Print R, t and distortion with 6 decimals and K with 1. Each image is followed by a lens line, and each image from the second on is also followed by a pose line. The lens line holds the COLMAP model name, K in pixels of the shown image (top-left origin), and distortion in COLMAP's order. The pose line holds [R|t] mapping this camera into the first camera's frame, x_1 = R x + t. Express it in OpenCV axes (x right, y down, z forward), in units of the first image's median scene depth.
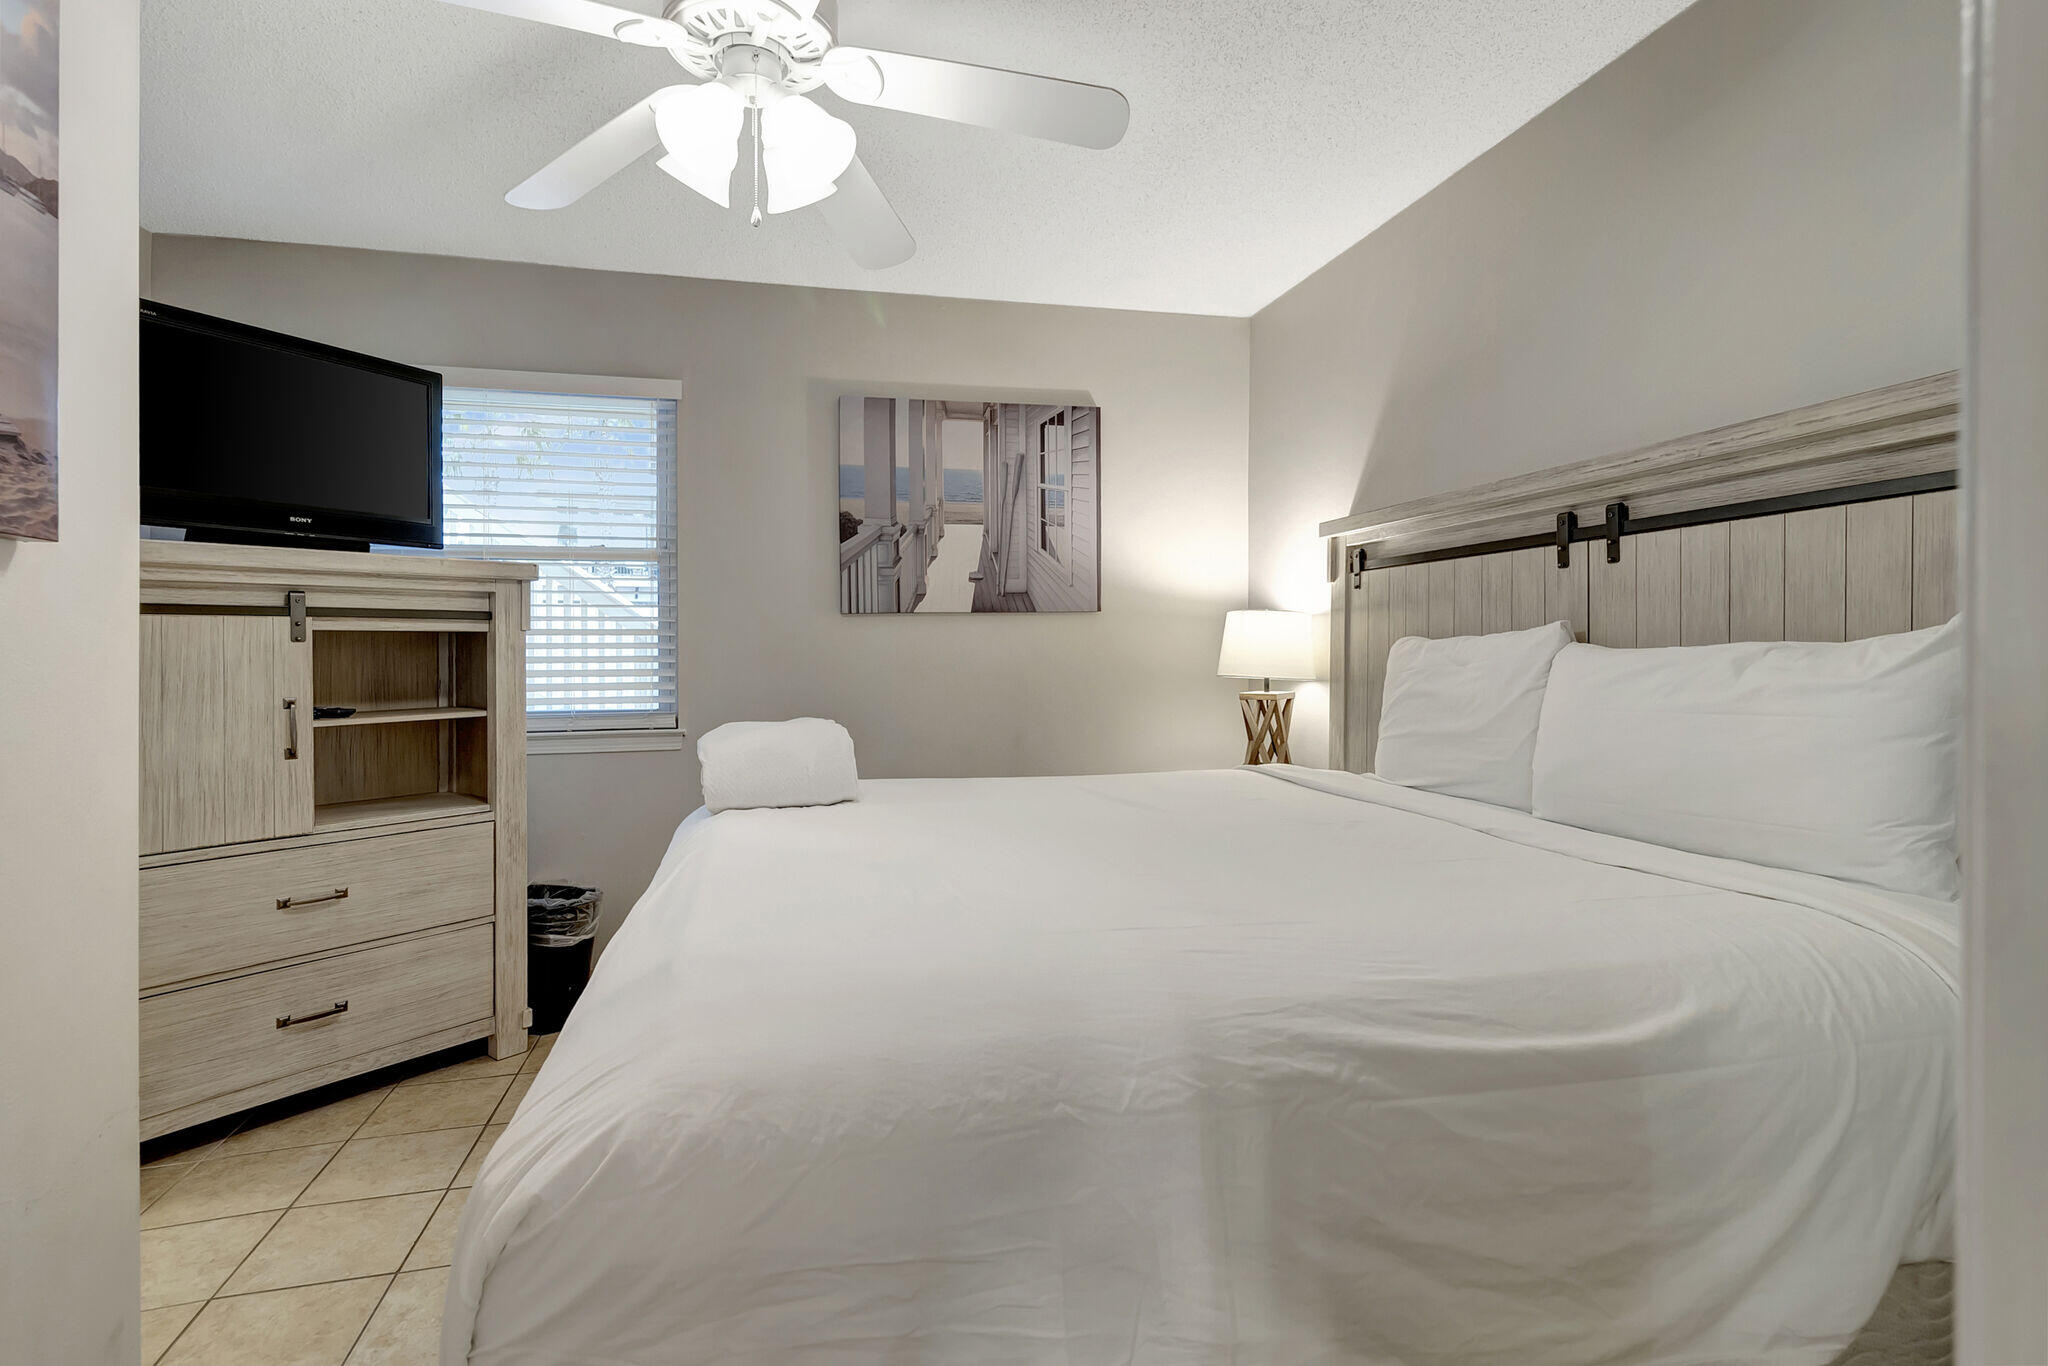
lens RADIAL K [[1011.4, 0, 1019.7], [0, 1011.4, 646.8], [0, 0, 1]] dist [0.053301, 0.000222]
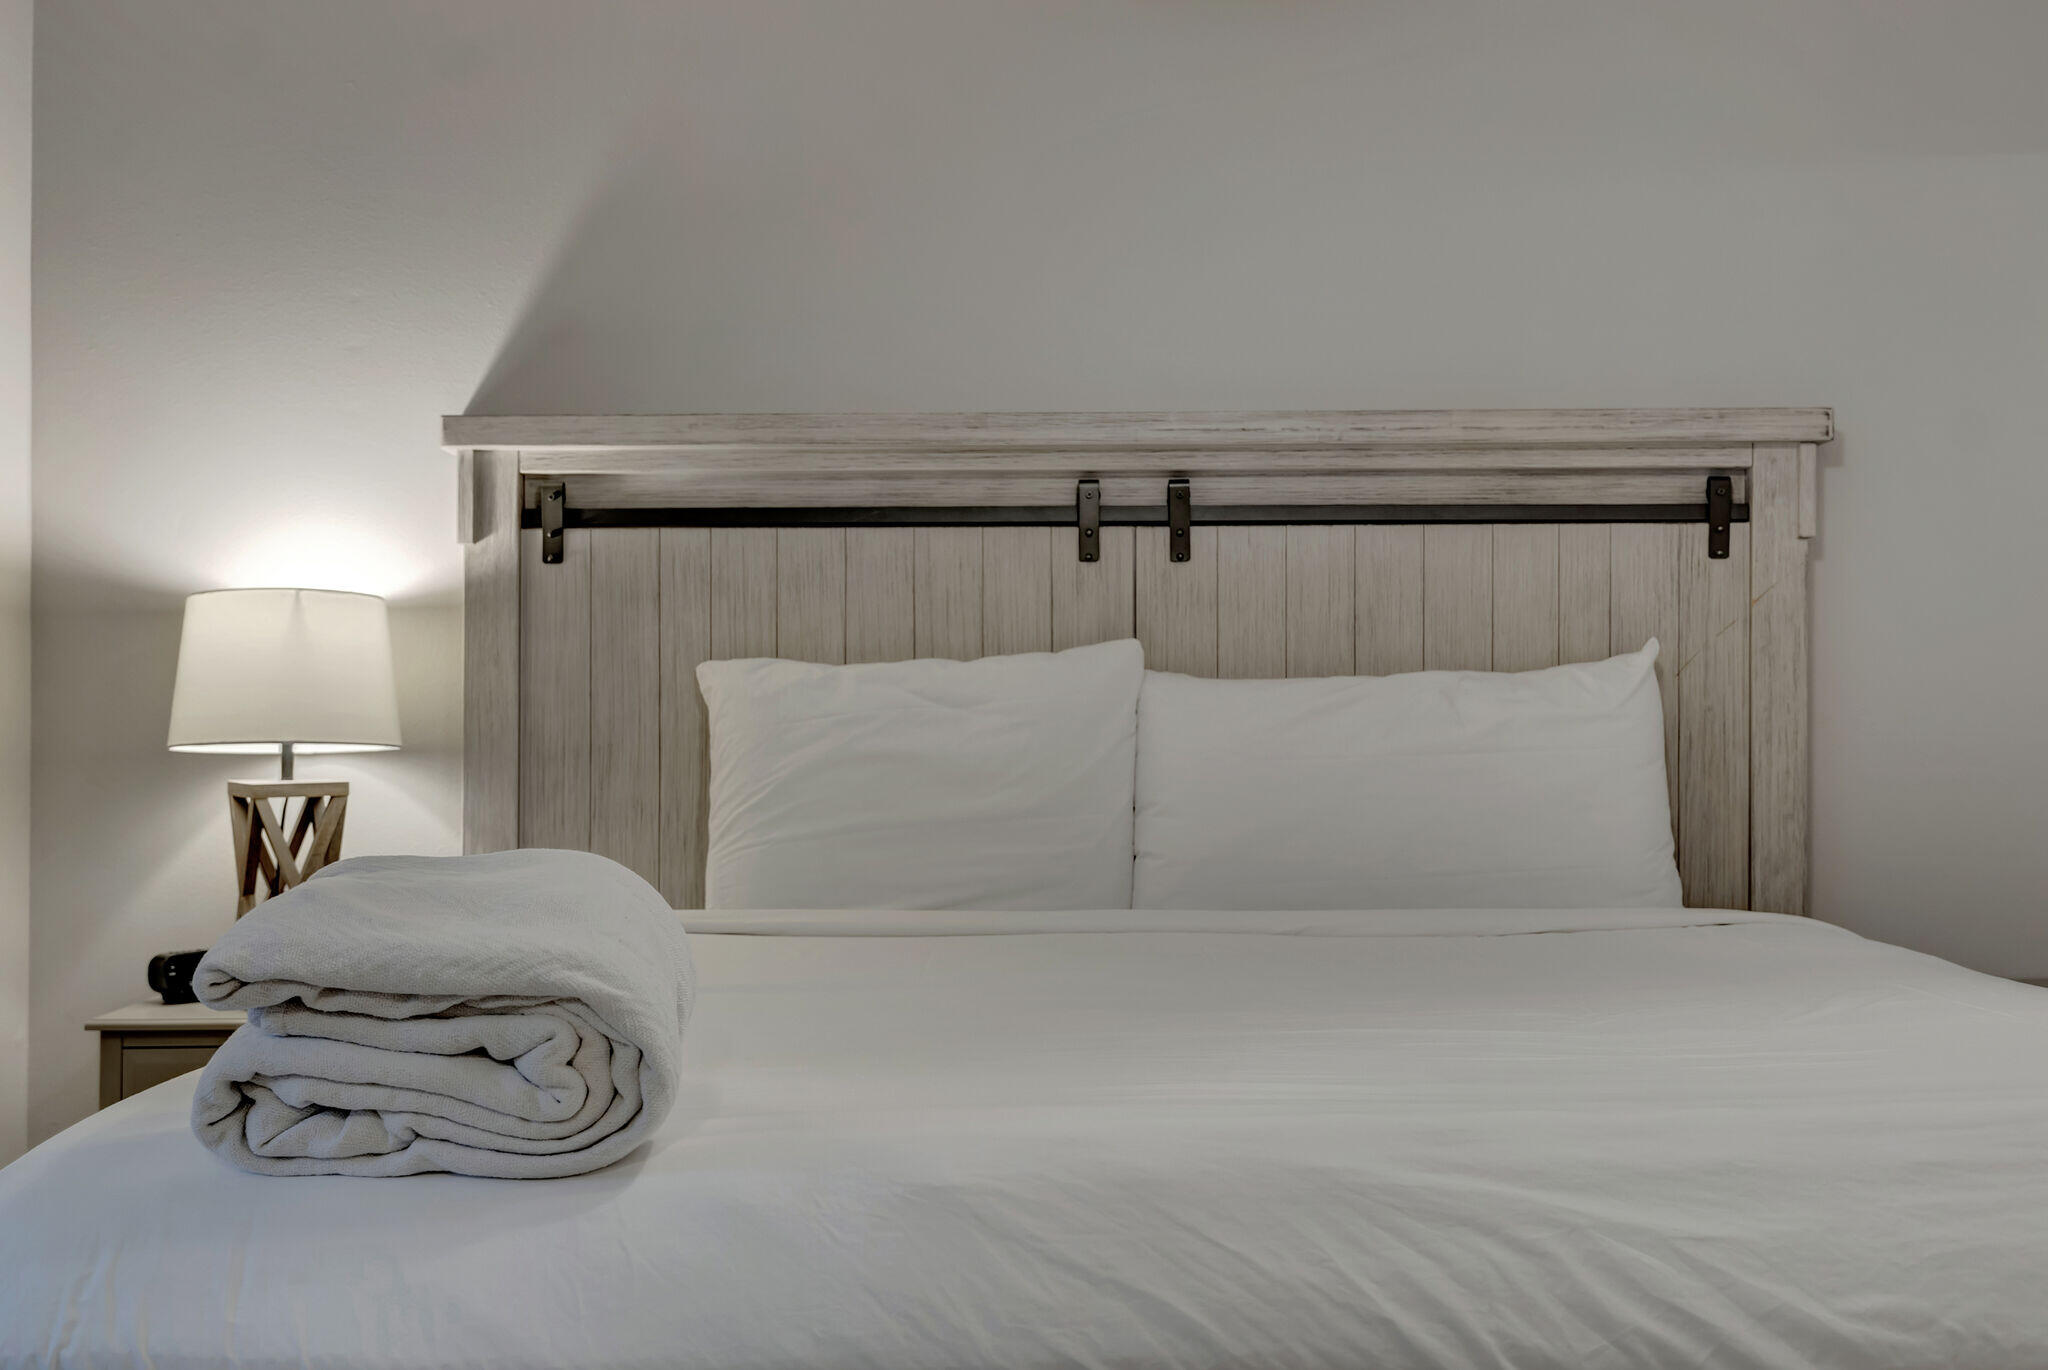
lens RADIAL K [[2152.2, 0, 1022.7], [0, 2152.2, 791.4], [0, 0, 1]] dist [0.055969, -0.230330]
pose [[0.233587, -0.025362, 0.972005, -0.653686], [0.000535, 0.999663, 0.025955, 0.028139], [-0.972336, -0.005543, 0.233522, 0.537948]]
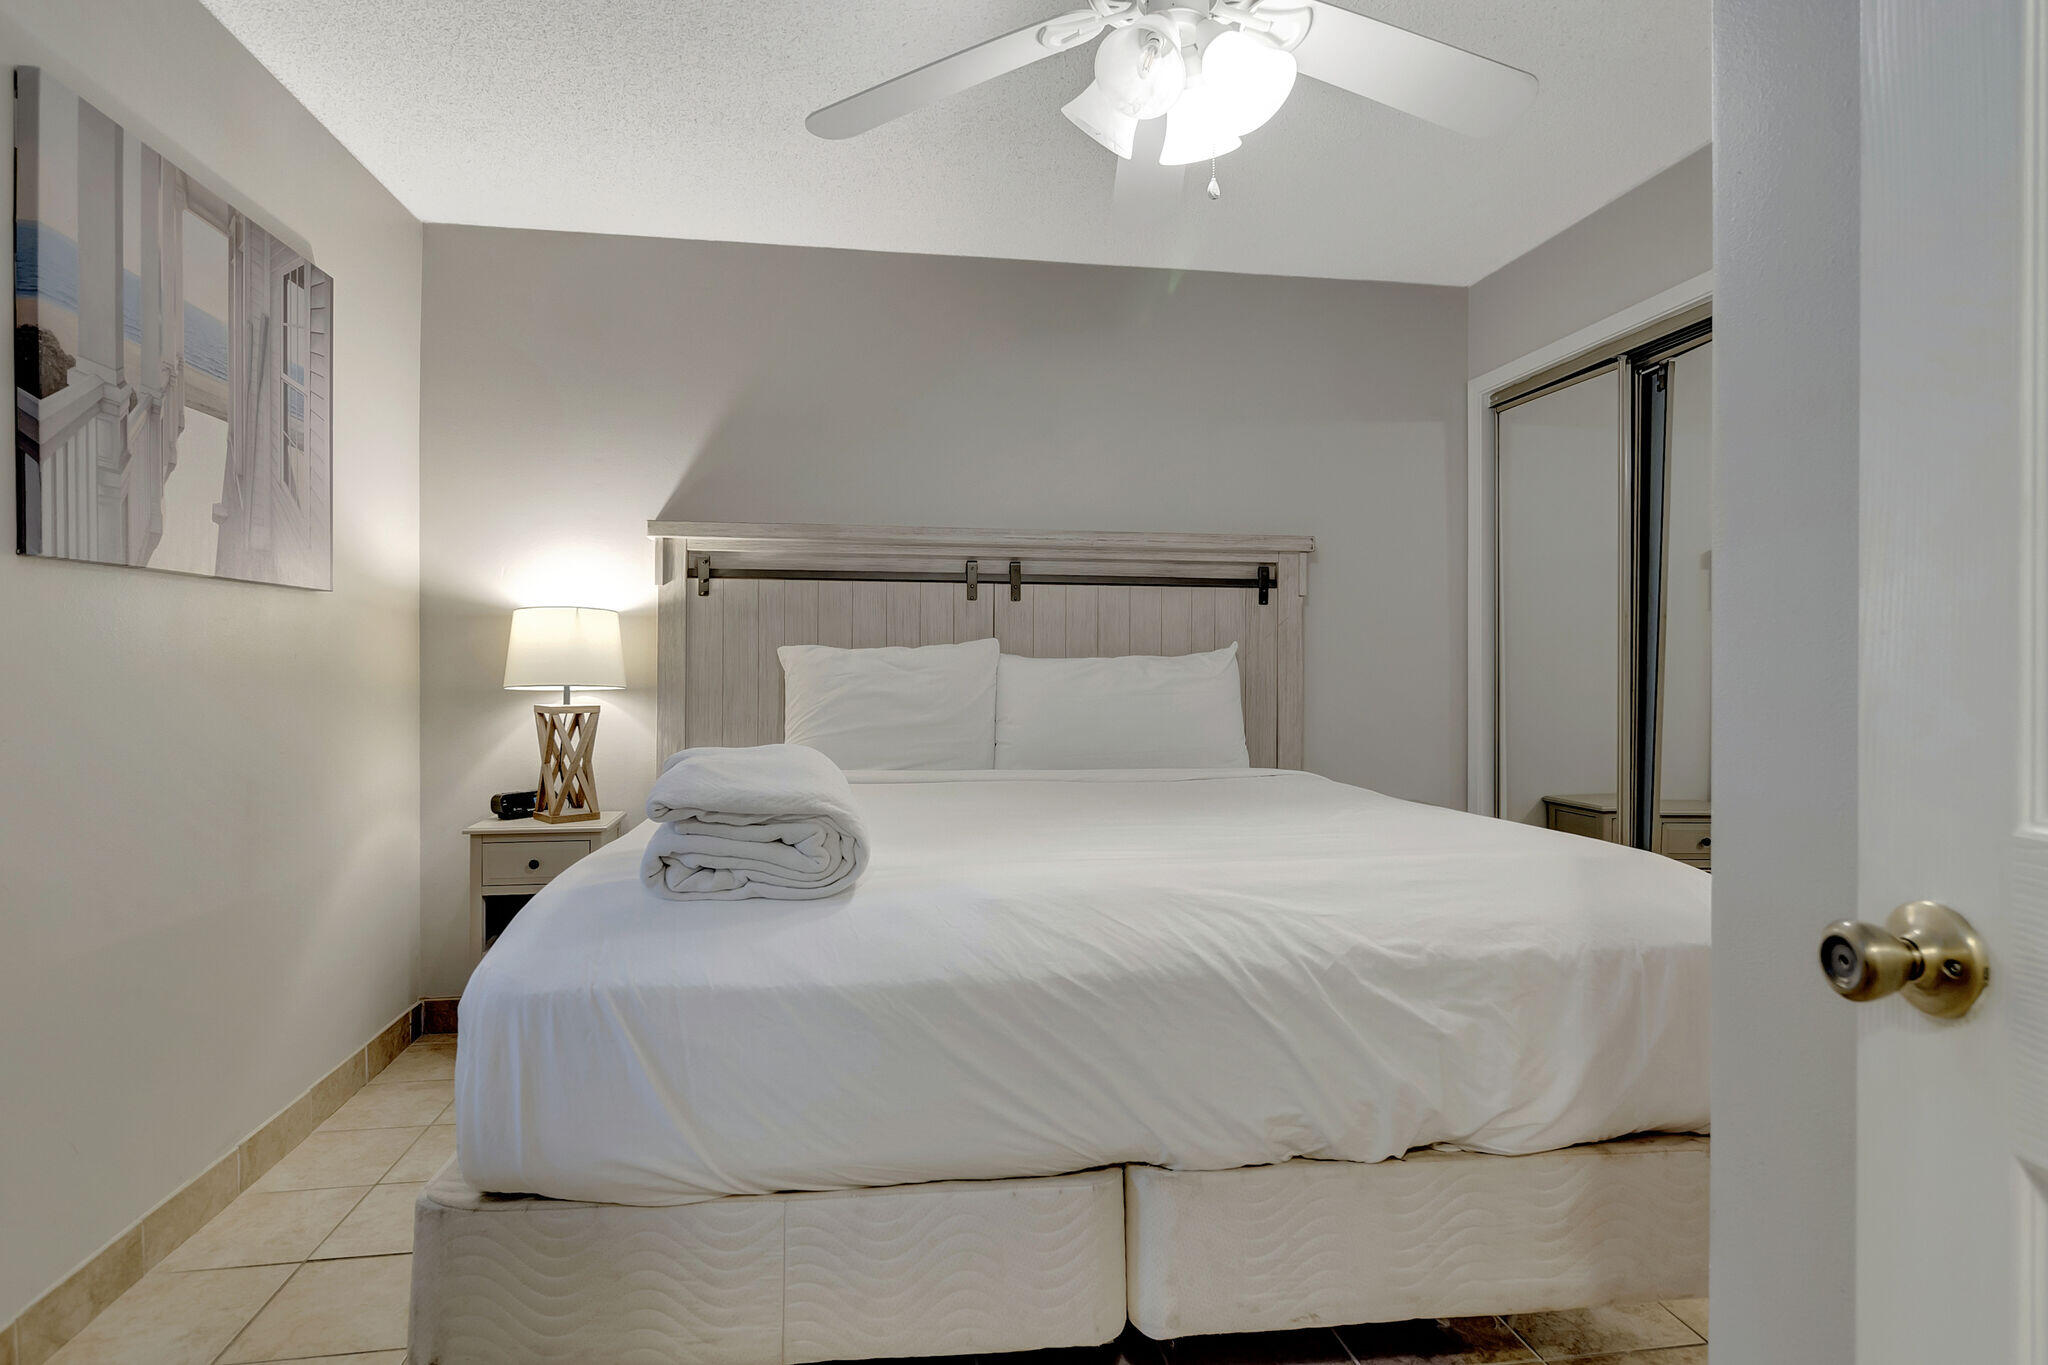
lens RADIAL K [[1107.6, 0, 1024.0], [0, 1107.6, 682.5], [0, 0, 1]] dist [0.000607, 0.000691]
pose [[0.084886, -0.003991, 0.996383, -0.728139], [-0.008501, 0.999953, 0.004730, 0.020247], [-0.996354, -0.008872, 0.084848, 0.606442]]
